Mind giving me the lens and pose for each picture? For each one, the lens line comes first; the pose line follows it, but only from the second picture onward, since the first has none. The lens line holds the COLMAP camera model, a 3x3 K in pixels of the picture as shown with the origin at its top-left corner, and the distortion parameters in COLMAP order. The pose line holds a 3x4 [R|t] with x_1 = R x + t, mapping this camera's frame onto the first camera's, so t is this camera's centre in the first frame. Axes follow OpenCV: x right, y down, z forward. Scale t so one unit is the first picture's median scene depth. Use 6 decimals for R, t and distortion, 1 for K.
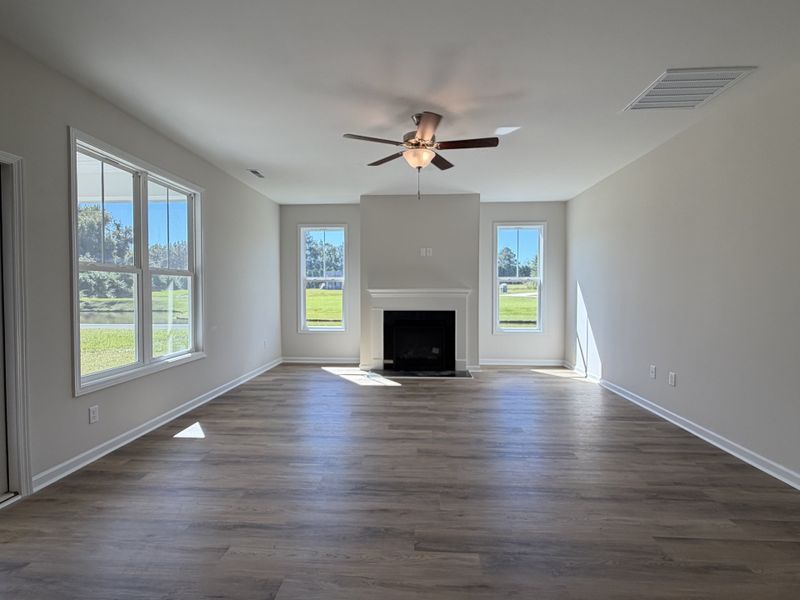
lens RADIAL K [[388.0, 0, 400.0], [0, 388.0, 300.0], [0, 0, 1]] dist [0.000307, -0.000637]
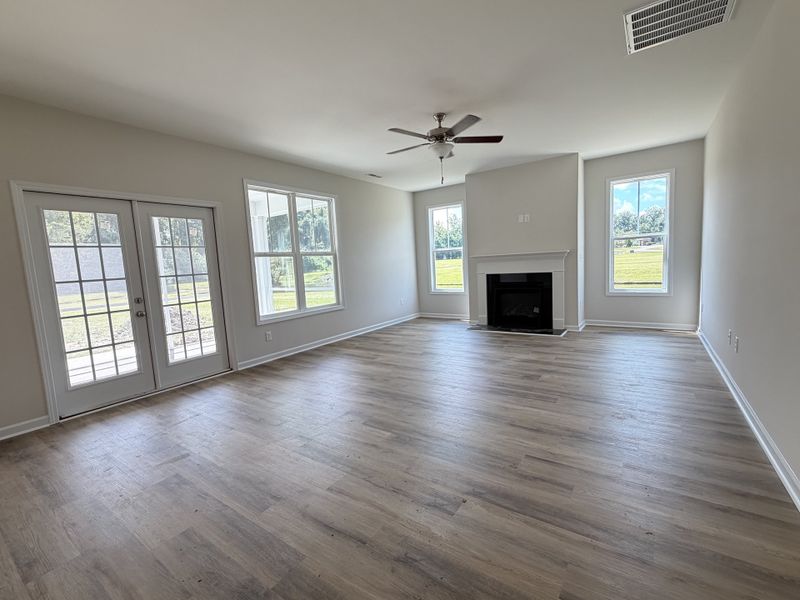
lens RADIAL K [[357.1, 0, 400.0], [0, 357.1, 300.0], [0, 0, 1]] dist [-0.000684, -0.000256]
pose [[0.849616, 0.008195, -0.527339, 0.300941], [0.040964, 0.995833, 0.081475, 0.006699], [0.525809, -0.090824, 0.845740, -0.037812]]
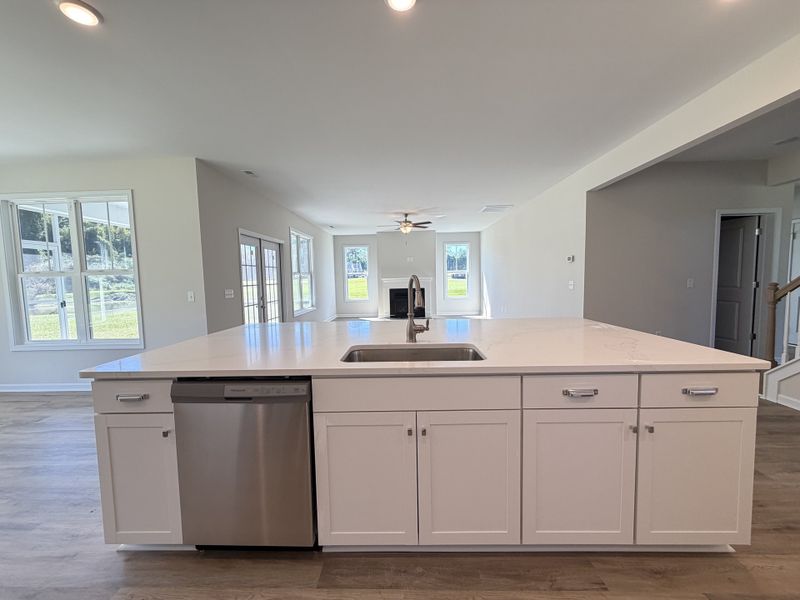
lens RADIAL K [[332.3, 0, 400.0], [0, 332.3, 300.0], [0, 0, 1]] dist [0.000446, -0.000211]
pose [[0.998977, -0.027454, 0.035925, -0.052547], [0.025920, 0.998761, 0.042489, 0.013343], [-0.037047, -0.041515, 0.998451, -0.742652]]
